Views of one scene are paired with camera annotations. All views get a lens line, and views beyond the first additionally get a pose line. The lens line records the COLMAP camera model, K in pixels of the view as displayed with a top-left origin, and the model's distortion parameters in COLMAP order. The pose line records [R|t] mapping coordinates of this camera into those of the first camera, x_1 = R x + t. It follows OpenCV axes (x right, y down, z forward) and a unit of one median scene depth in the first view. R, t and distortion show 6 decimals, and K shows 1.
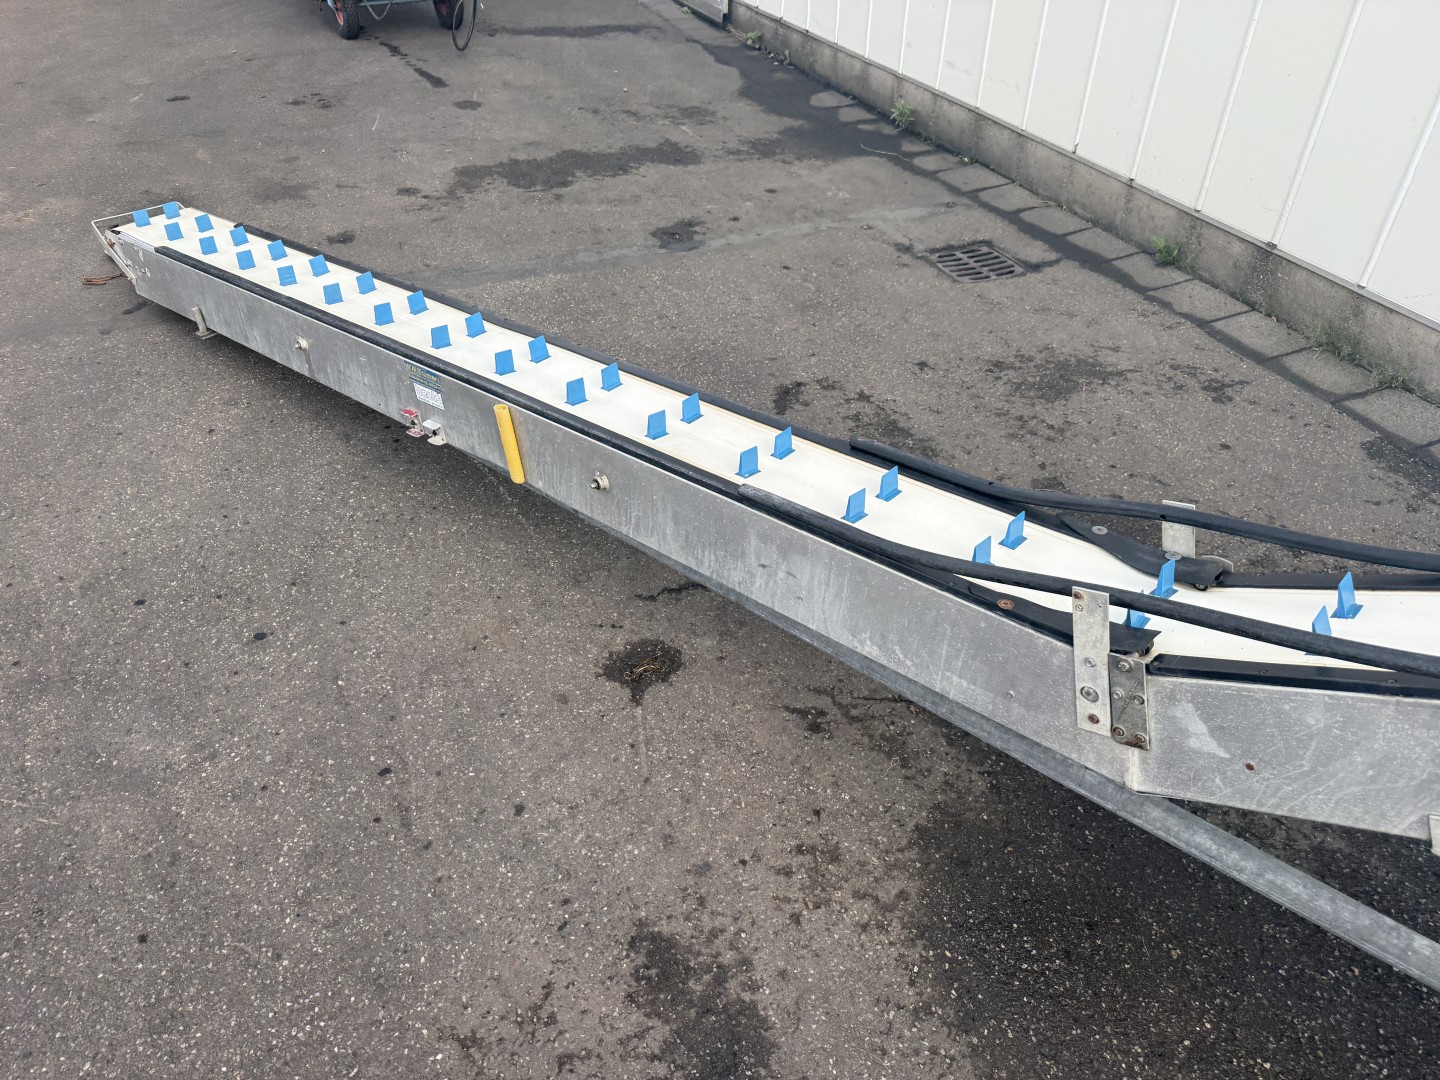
lens RADIAL K [[1019.1, 0, 720.2], [0, 1019.1, 546.5], [0, 0, 1]] dist [0.035149, -0.052570]
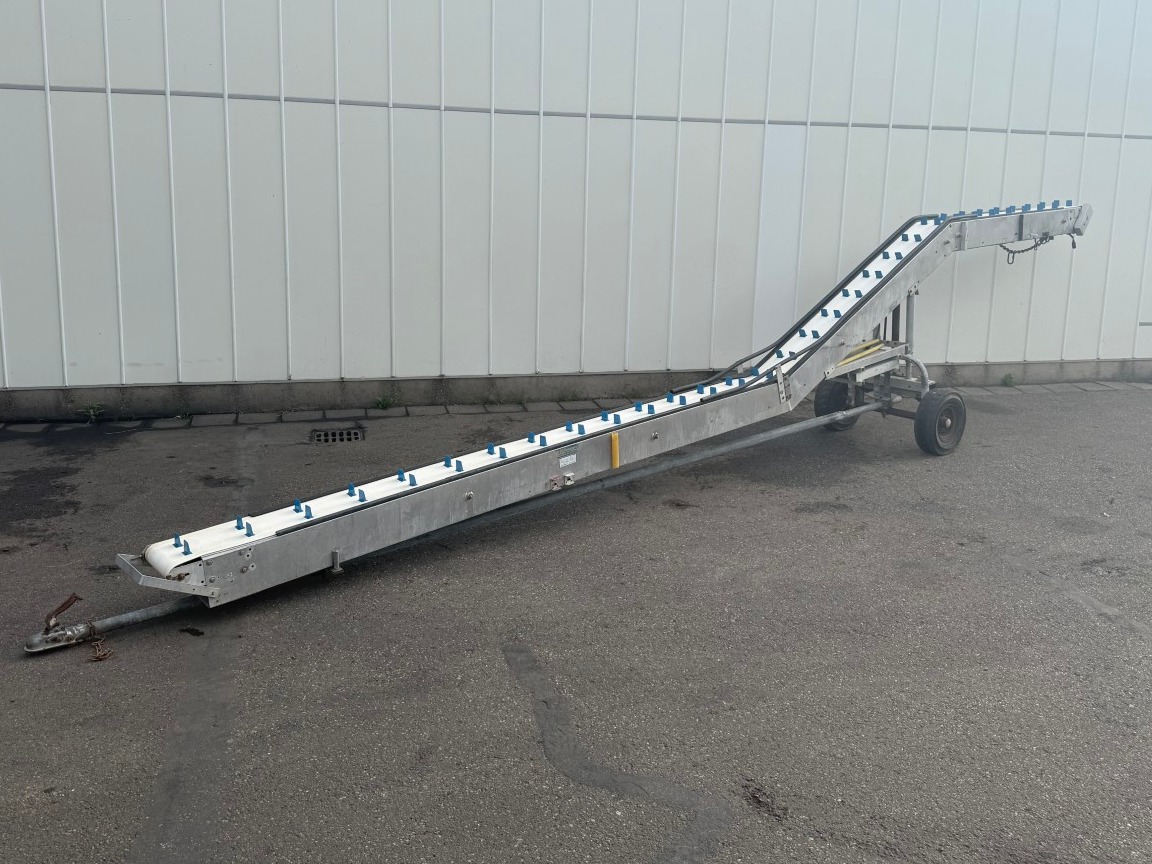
lens RADIAL K [[1014.1, 0, 595.5], [0, 1014.1, 344.6], [0, 0, 1]] dist [0.070649, -0.118156]
pose [[0.131046, -0.172094, 0.976325, -1.580208], [0.590252, 0.804785, 0.062632, -0.303247], [-0.796511, 0.568071, 0.207043, 0.269245]]
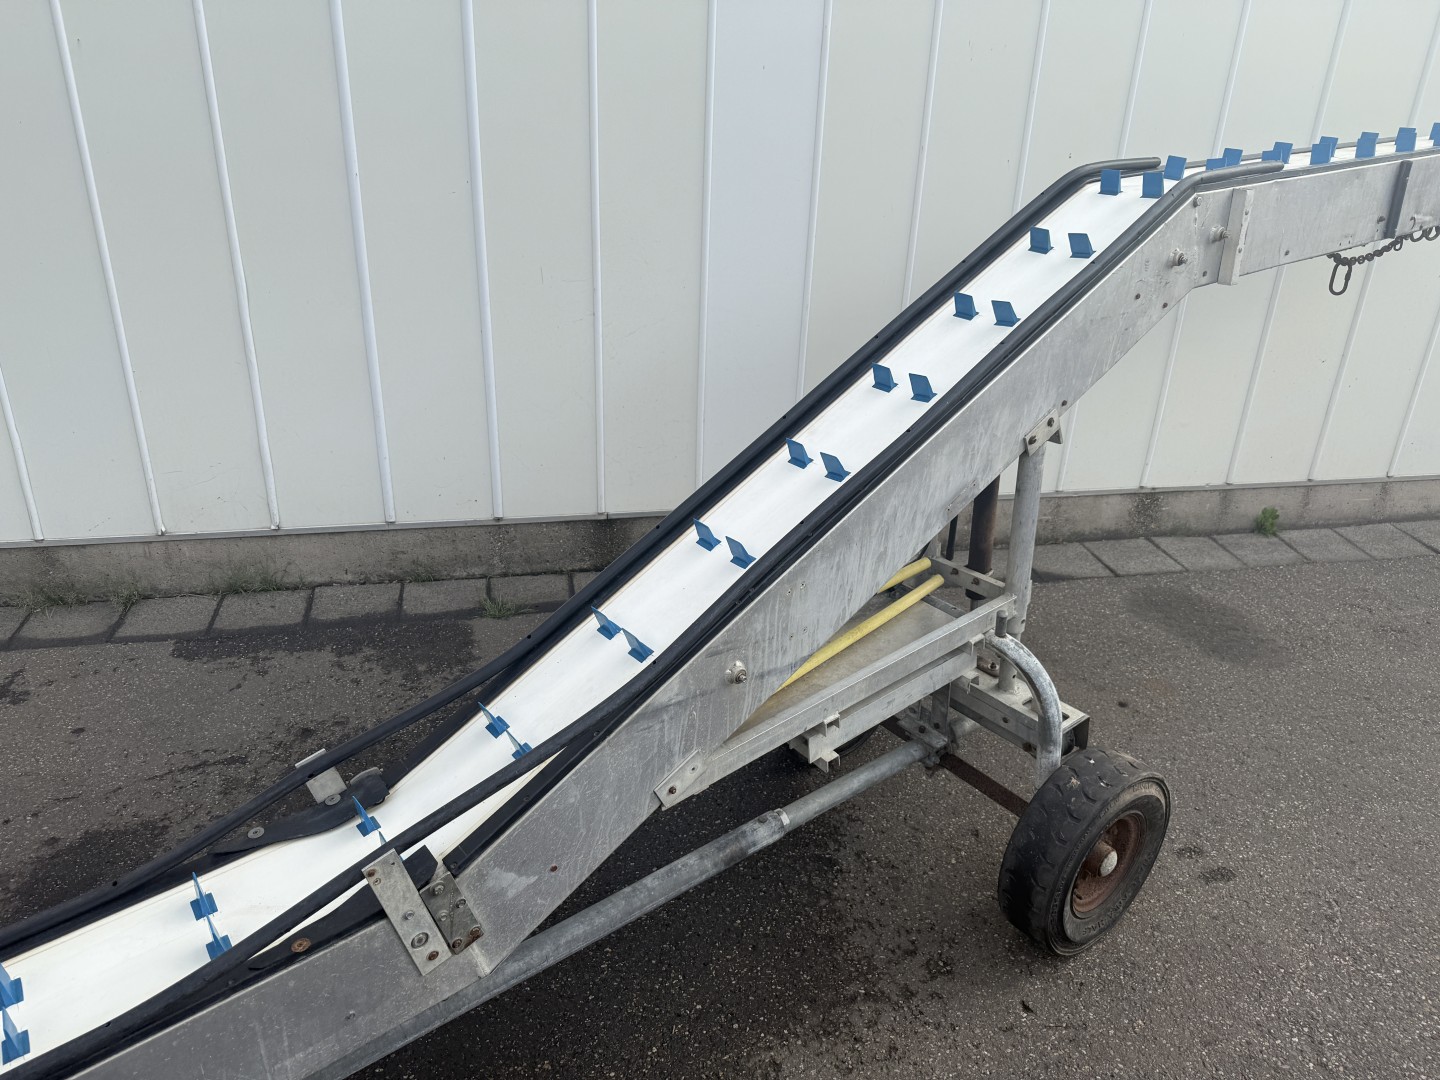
lens RADIAL K [[1019.1, 0, 725.8], [0, 1019.1, 526.2], [0, 0, 1]] dist [0.035149, -0.052570]
pose [[0.189669, -0.394942, 0.898914, -0.139663], [0.577705, 0.785172, 0.223075, -0.096409], [-0.793904, 0.476997, 0.377083, 0.076665]]
